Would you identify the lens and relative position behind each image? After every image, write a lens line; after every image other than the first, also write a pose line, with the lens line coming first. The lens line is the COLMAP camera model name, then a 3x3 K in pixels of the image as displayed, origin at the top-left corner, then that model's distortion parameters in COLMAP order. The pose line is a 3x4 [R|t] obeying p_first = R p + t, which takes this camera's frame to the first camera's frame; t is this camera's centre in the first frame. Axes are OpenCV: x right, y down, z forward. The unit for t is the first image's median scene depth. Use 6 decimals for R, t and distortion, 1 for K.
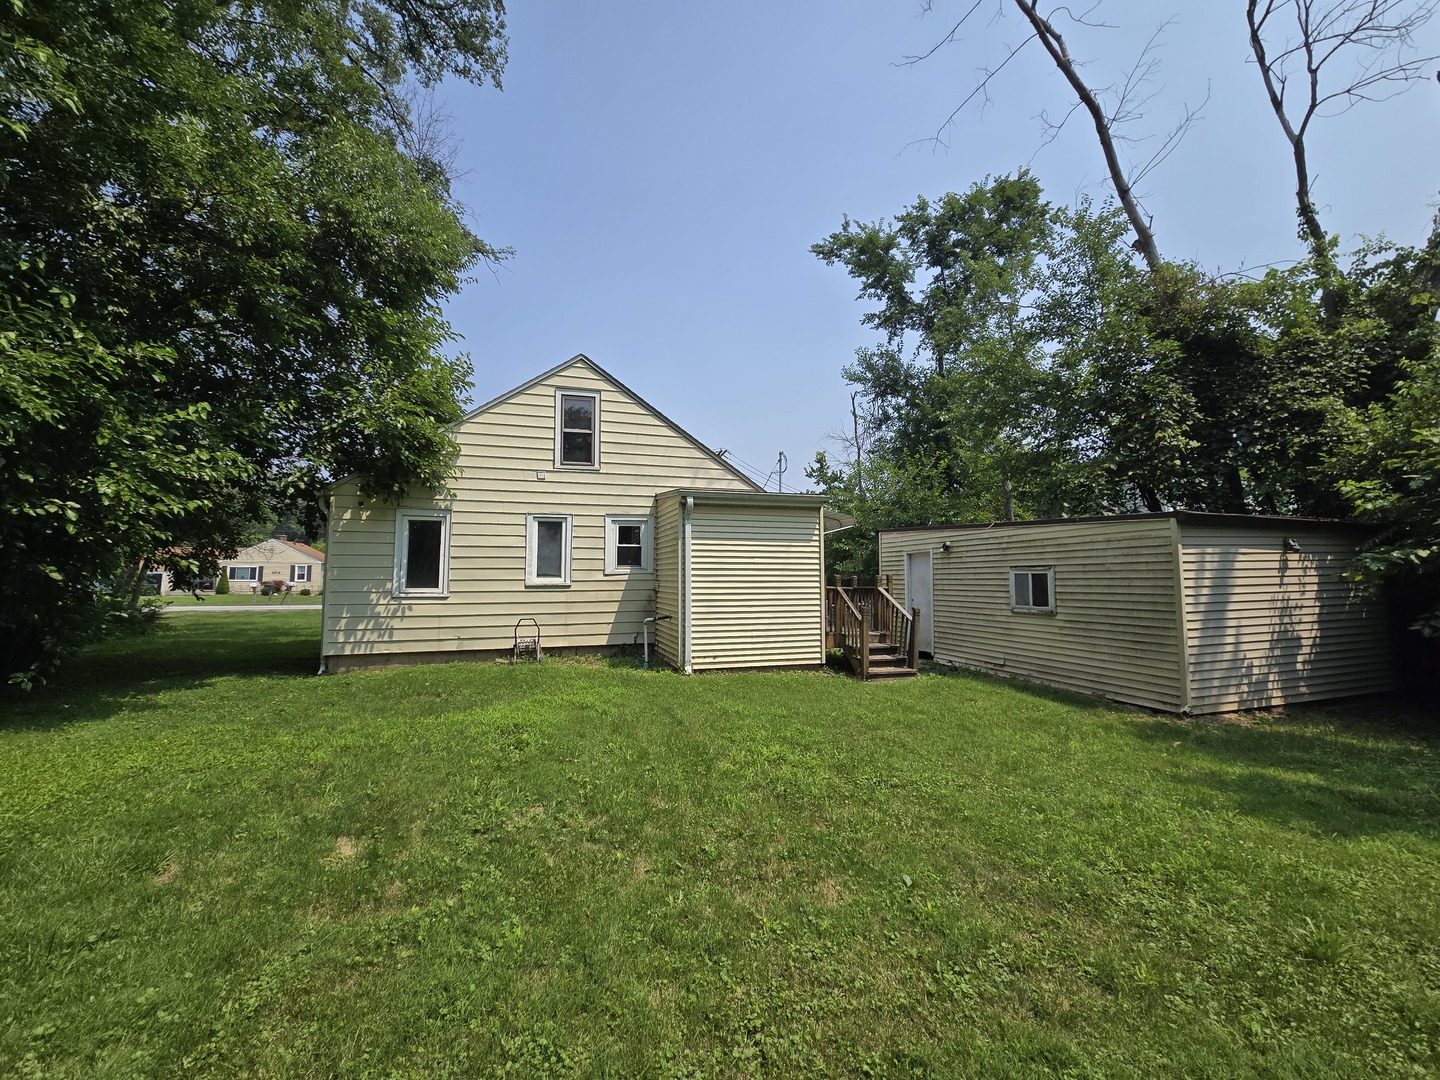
lens RADIAL K [[580.3, 0, 729.7], [0, 580.3, 532.8], [0, 0, 1]] dist [-0.001074, -0.000509]
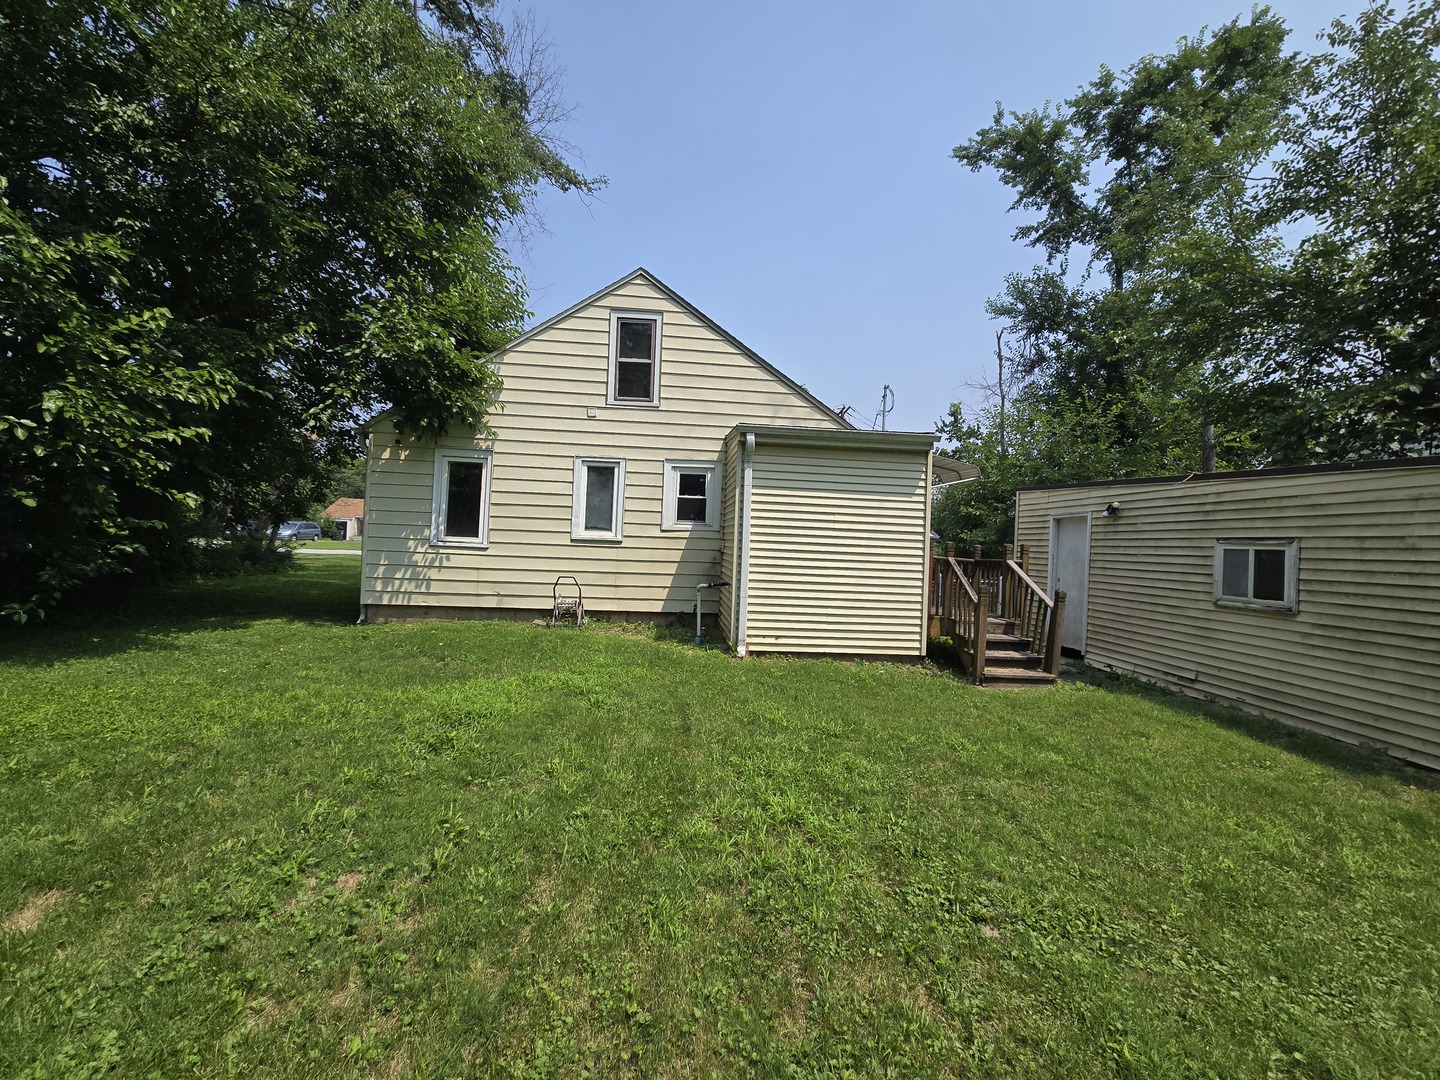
lens RADIAL K [[580.3, 0, 729.7], [0, 580.3, 532.8], [0, 0, 1]] dist [-0.001074, -0.000509]
pose [[0.974162, 0.036723, -0.222843, 0.073590], [-0.024027, 0.997944, 0.059422, 0.023199], [0.224567, -0.052532, 0.973042, 0.196765]]
